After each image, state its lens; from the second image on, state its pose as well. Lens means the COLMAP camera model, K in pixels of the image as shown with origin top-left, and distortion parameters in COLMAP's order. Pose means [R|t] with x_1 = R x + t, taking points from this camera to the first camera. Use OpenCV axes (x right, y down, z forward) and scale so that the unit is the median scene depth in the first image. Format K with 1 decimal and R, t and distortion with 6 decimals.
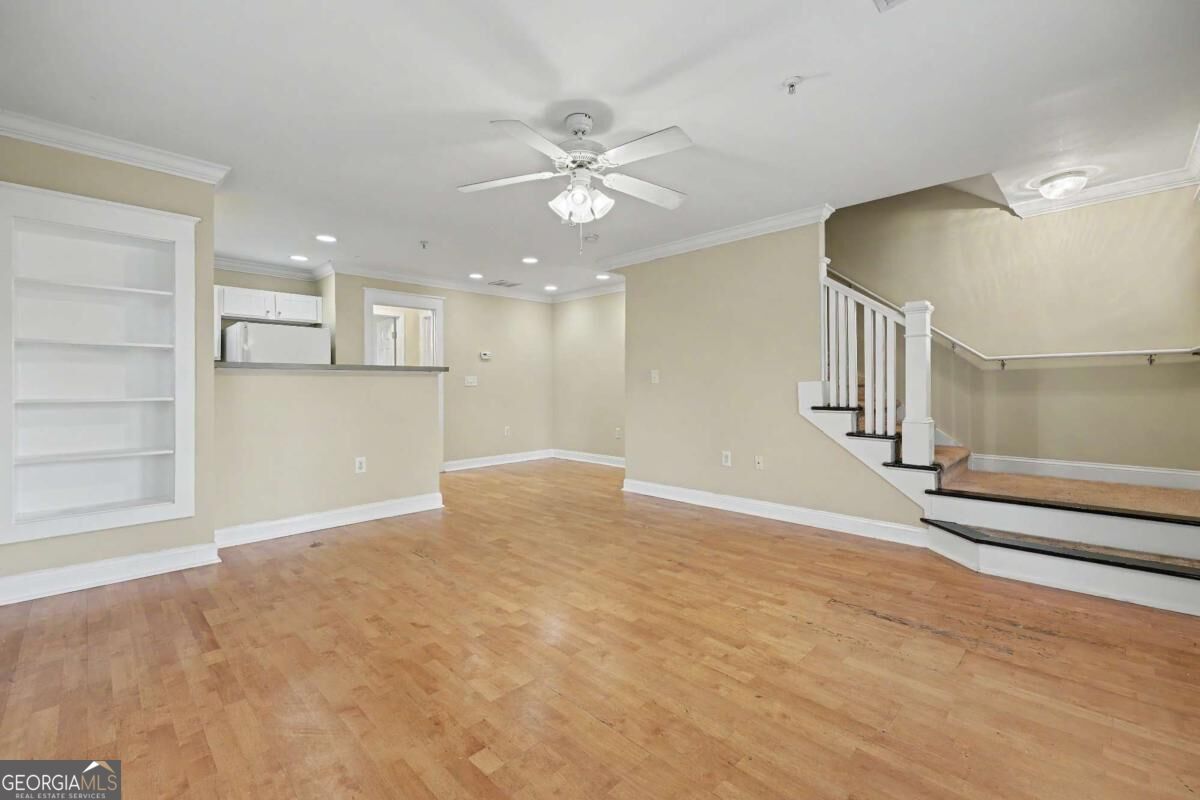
lens RADIAL K [[500.9, 0, 590.9], [0, 500.9, 389.4], [0, 0, 1]] dist [0.003350, -0.000560]
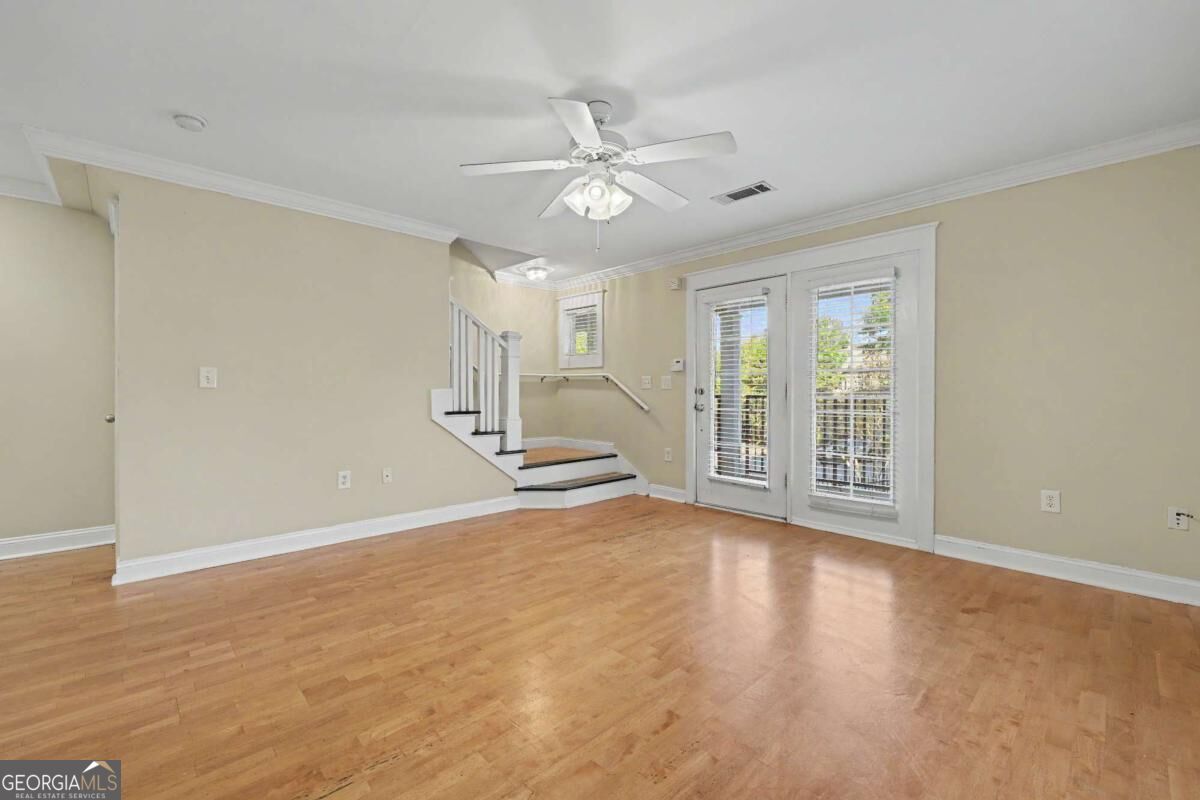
lens RADIAL K [[500.9, 0, 601.6], [0, 500.9, 395.0], [0, 0, 1]] dist [0.003350, -0.000560]
pose [[0.029022, -0.001521, 0.999578, -0.747074], [0.005984, 0.999981, 0.001348, -0.001641], [-0.999561, 0.005943, 0.029031, 0.747362]]
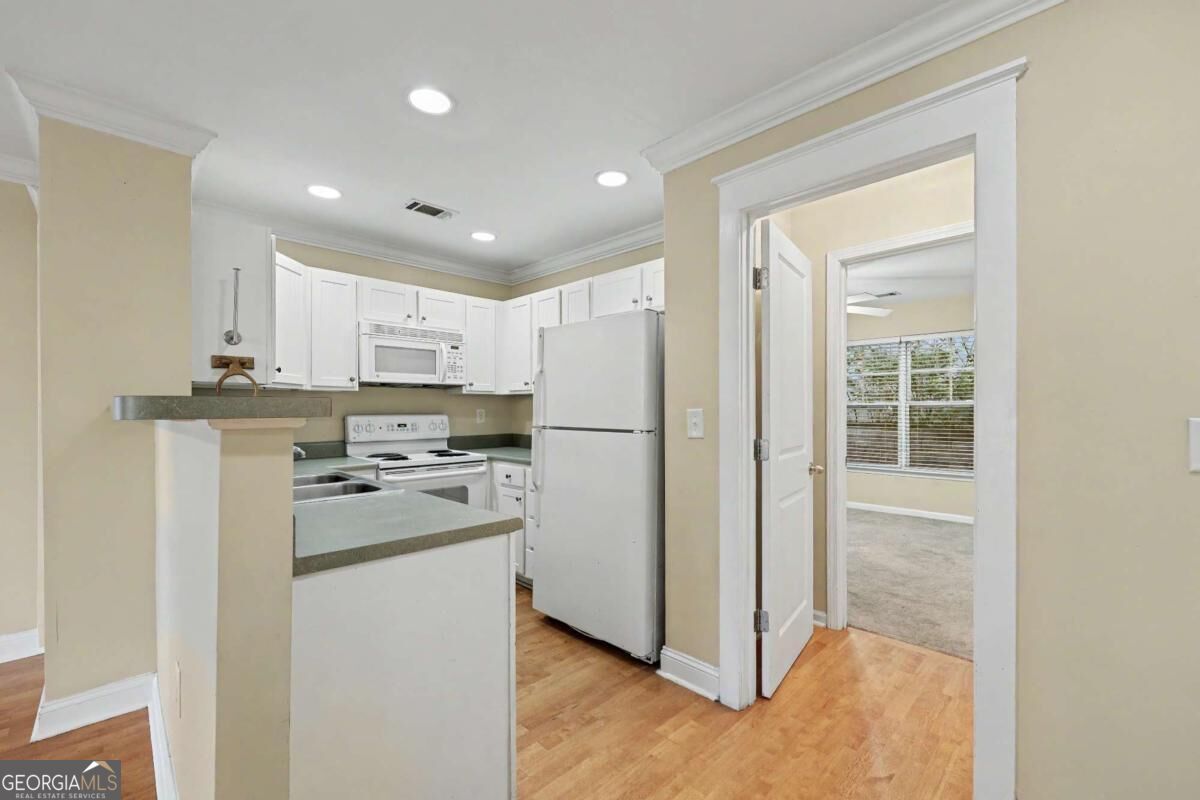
lens RADIAL K [[500.9, 0, 603.1], [0, 500.9, 410.3], [0, 0, 1]] dist [0.003350, -0.000560]
pose [[0.003131, 0.003767, -0.999988, -0.137968], [-0.005862, 0.999976, 0.003749, -0.055114], [0.999978, 0.005850, 0.003153, 1.589303]]
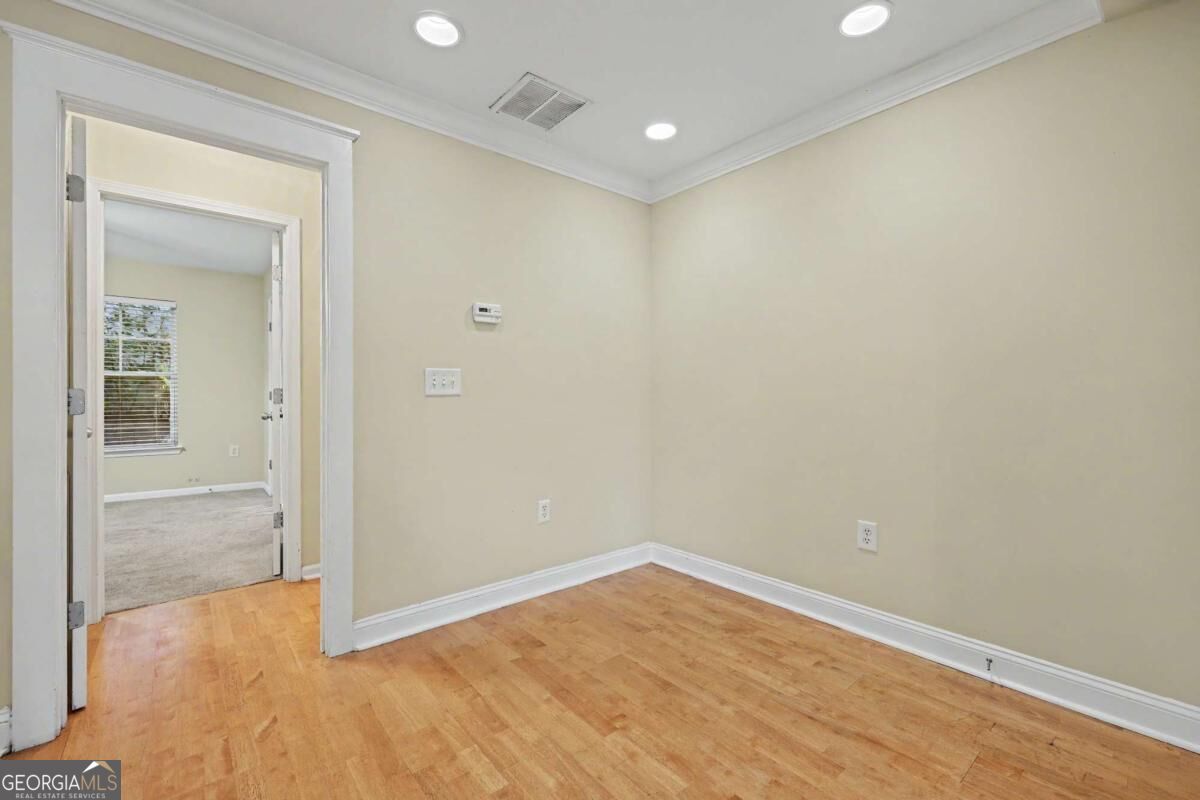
lens RADIAL K [[500.9, 0, 598.8], [0, 500.9, 394.9], [0, 0, 1]] dist [0.003350, -0.000560]
pose [[0.996242, 0.000611, -0.086608, -0.196407], [-0.001137, 0.999981, -0.006030, -0.009027], [0.086603, 0.006106, 0.996224, 1.327159]]
